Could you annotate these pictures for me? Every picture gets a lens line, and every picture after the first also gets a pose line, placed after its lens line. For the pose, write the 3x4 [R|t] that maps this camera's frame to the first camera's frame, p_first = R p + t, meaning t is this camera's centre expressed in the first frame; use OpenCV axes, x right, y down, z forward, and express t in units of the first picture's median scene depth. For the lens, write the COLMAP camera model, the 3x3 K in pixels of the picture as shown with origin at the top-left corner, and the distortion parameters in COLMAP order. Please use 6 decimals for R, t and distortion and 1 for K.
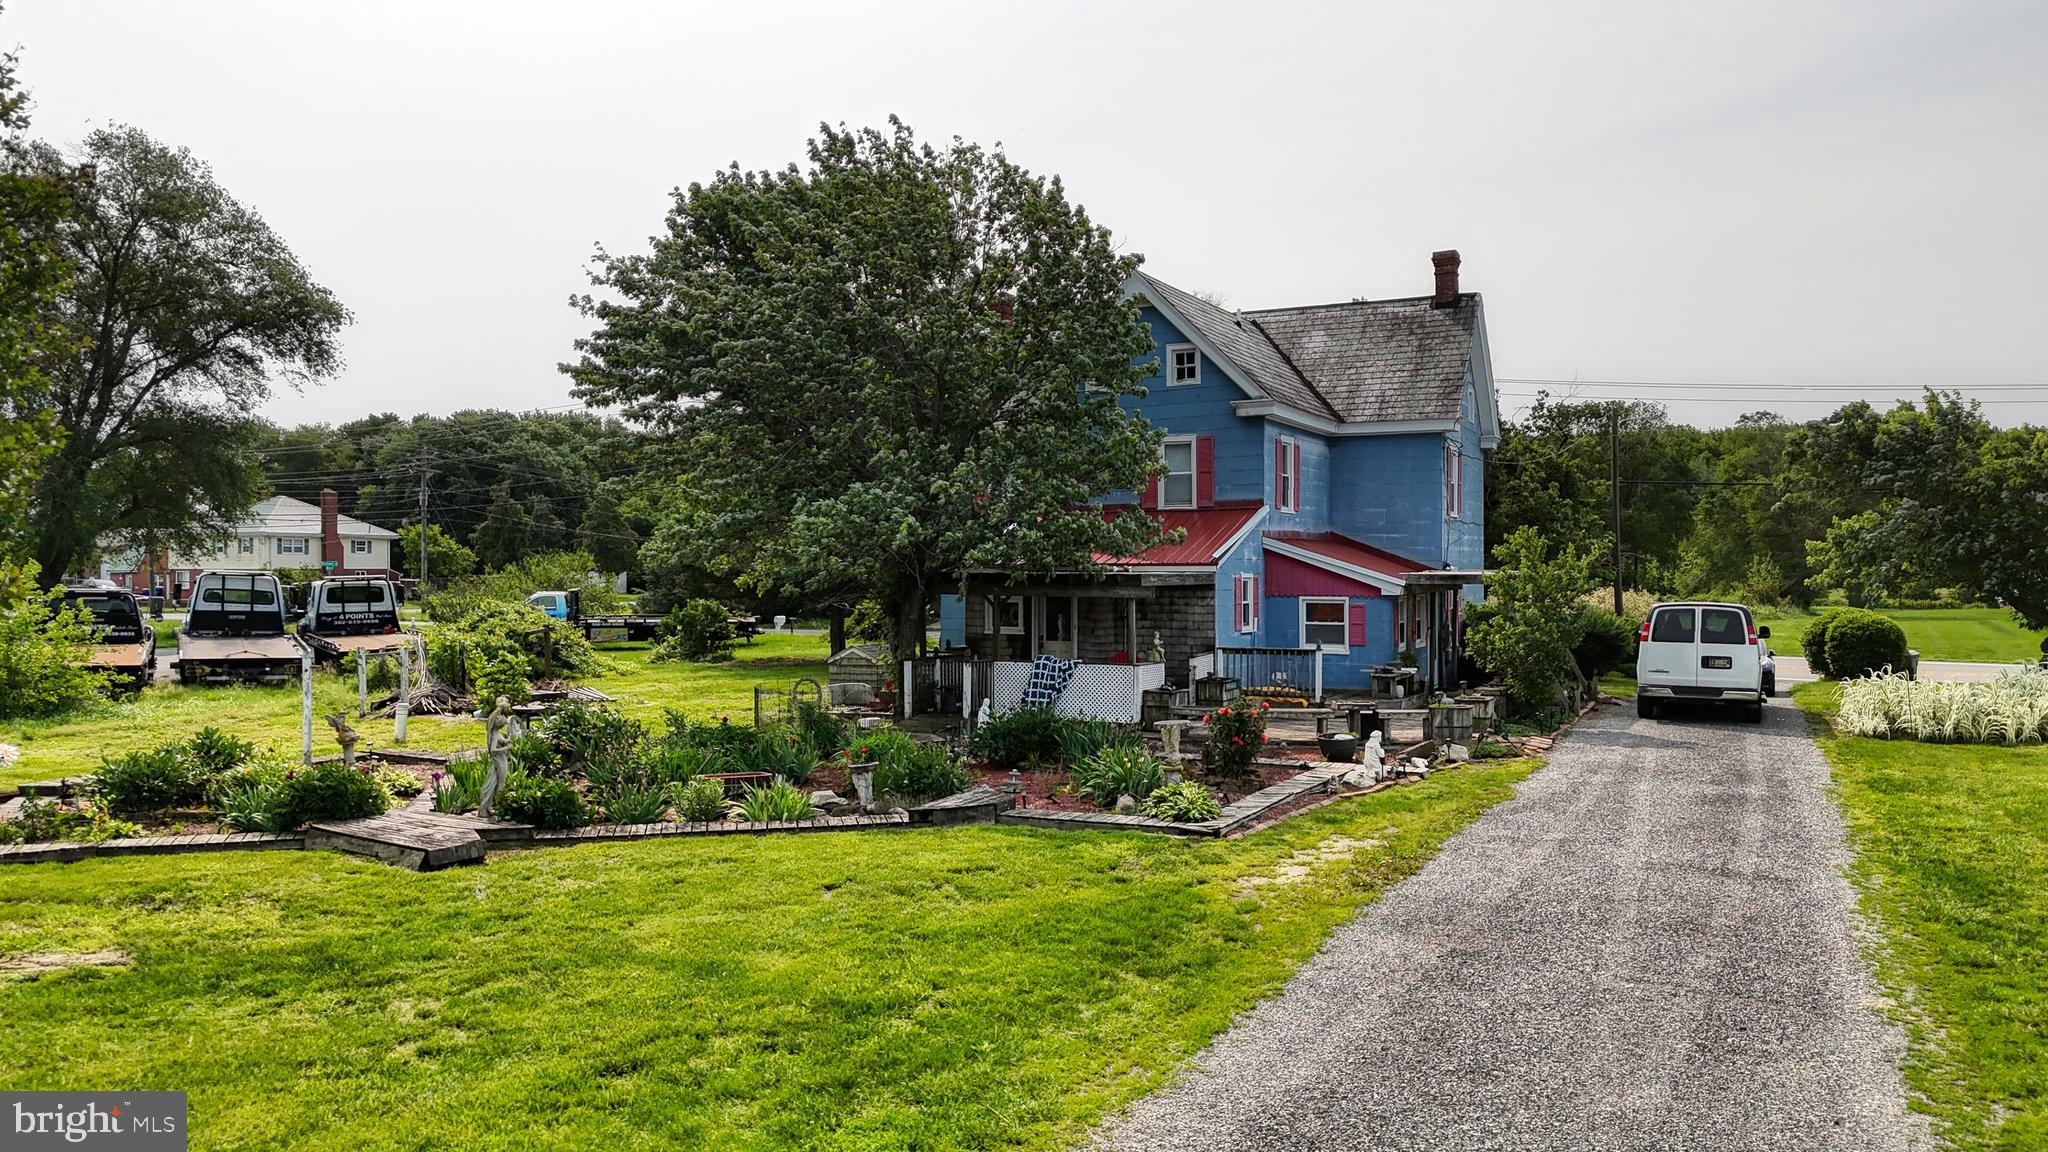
lens RADIAL K [[1487.9, 0, 1024.0], [0, 1487.9, 576.0], [0, 0, 1]] dist [0.080210, -0.096468]
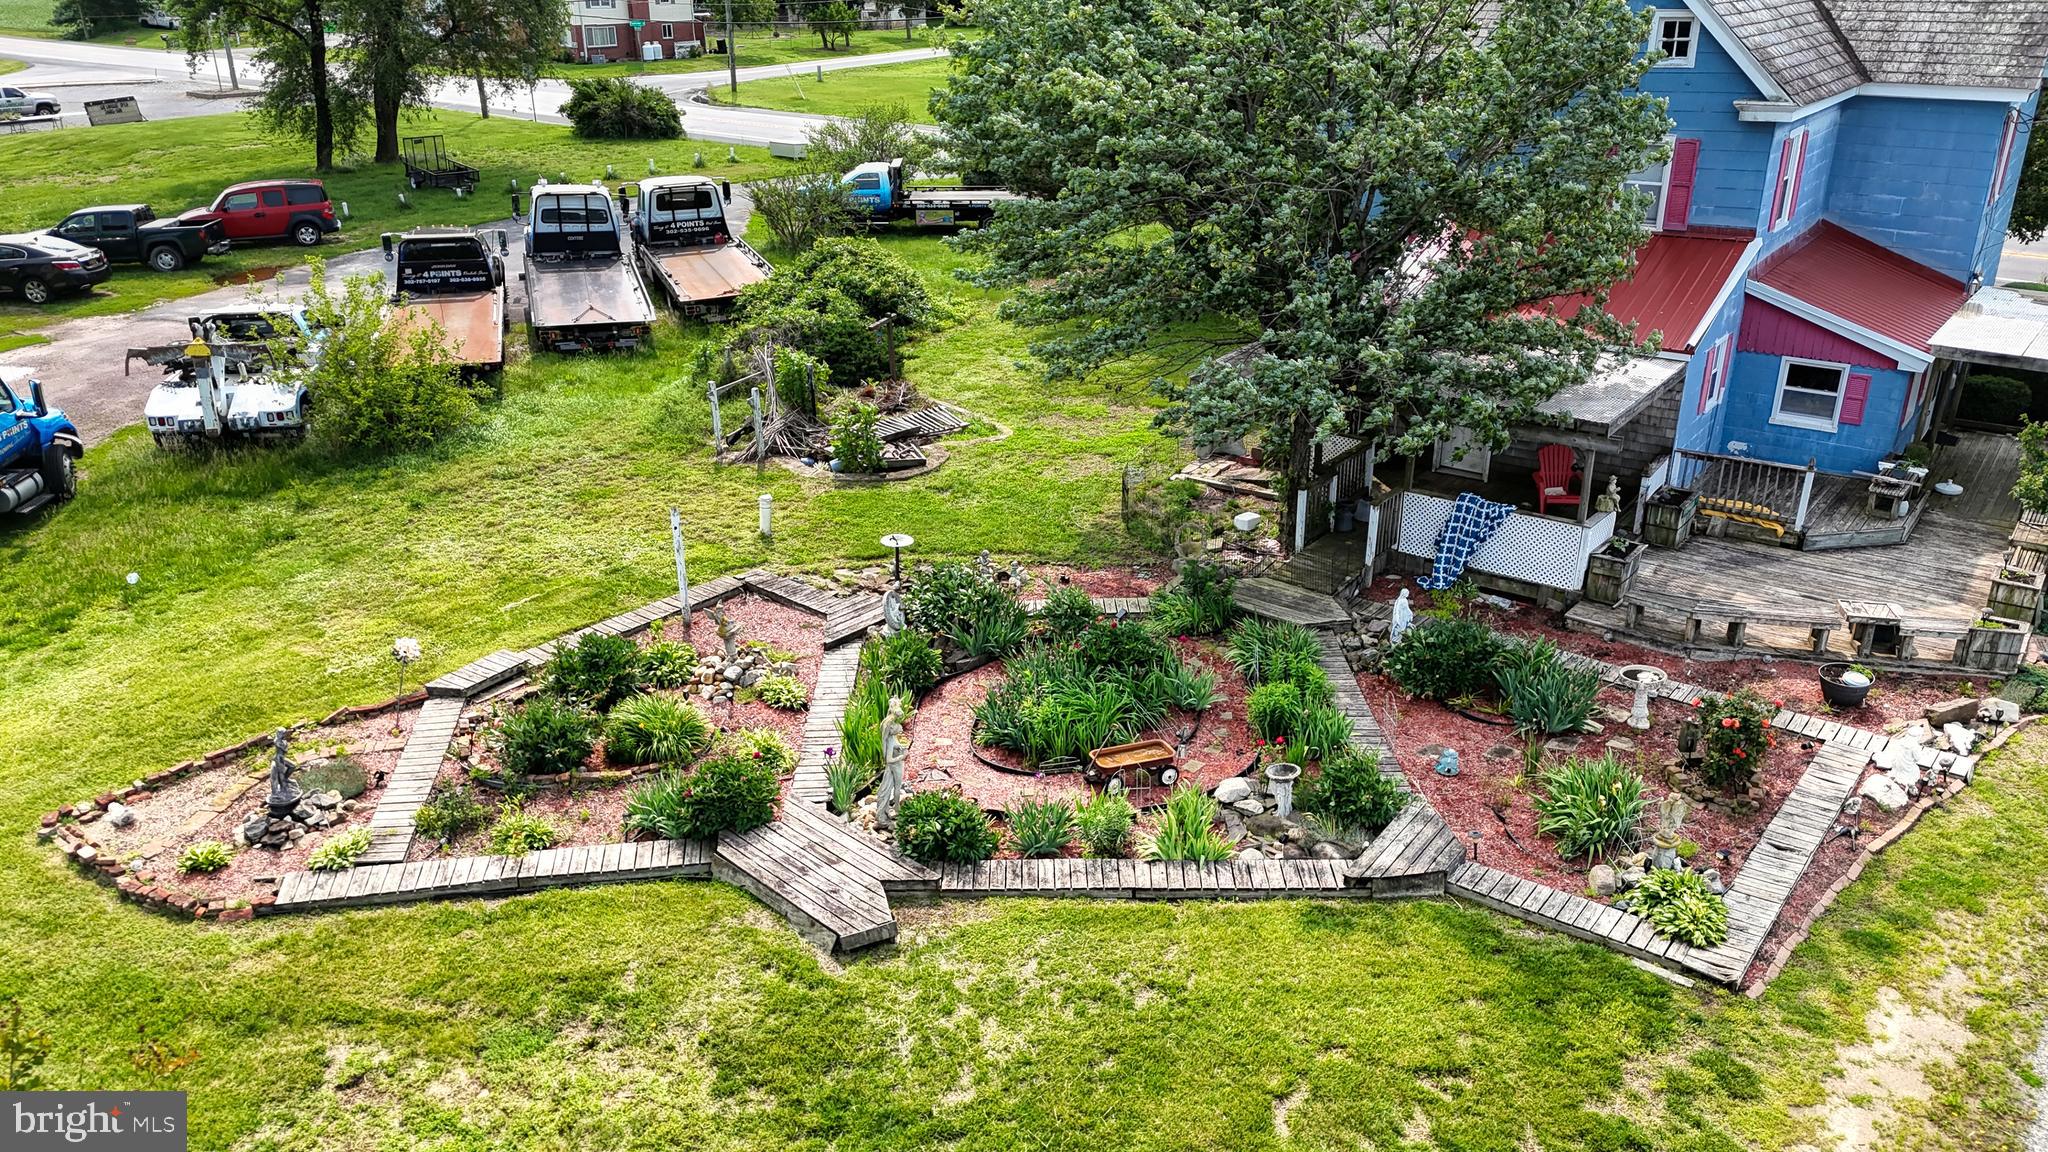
lens RADIAL K [[1487.9, 0, 1024.0], [0, 1487.9, 576.0], [0, 0, 1]] dist [0.080210, -0.096468]
pose [[0.981283, 0.067234, -0.180451, -0.063101], [0.006974, 0.924049, 0.382210, -0.188052], [0.192443, -0.376314, 0.906285, 0.126686]]
